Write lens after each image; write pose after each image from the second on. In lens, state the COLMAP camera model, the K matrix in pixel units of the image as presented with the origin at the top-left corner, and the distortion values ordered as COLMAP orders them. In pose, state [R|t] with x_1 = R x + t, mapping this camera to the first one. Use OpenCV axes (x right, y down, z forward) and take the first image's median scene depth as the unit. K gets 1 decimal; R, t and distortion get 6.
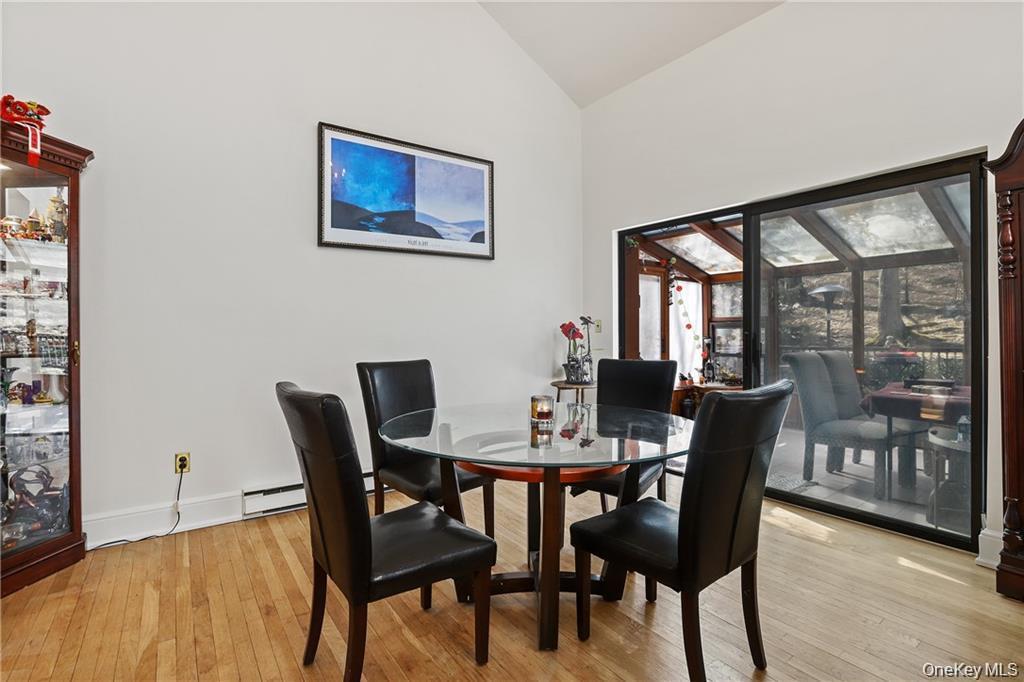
lens RADIAL K [[477.6, 0, 508.3], [0, 477.6, 334.9], [0, 0, 1]] dist [-0.021032, 0.001078]
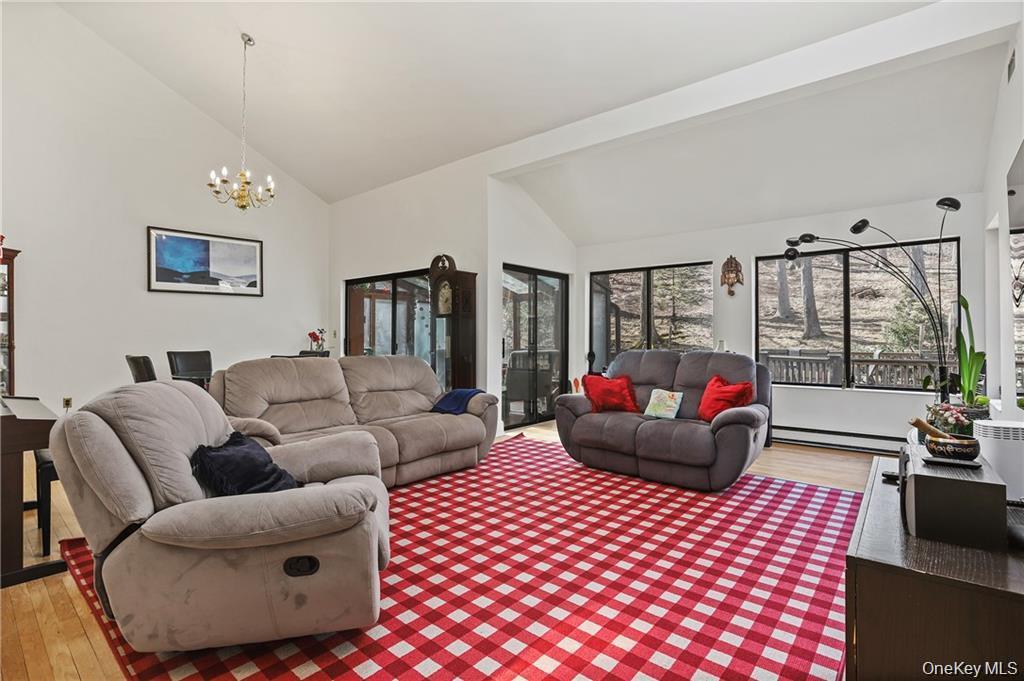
lens RADIAL K [[477.6, 0, 516.4], [0, 477.6, 340.8], [0, 0, 1]] dist [-0.021032, 0.001078]
pose [[0.966865, -0.006457, 0.255205, 0.483636], [0.006748, 0.999977, -0.000265, 0.014857], [-0.255197, 0.001979, 0.966887, -1.065350]]
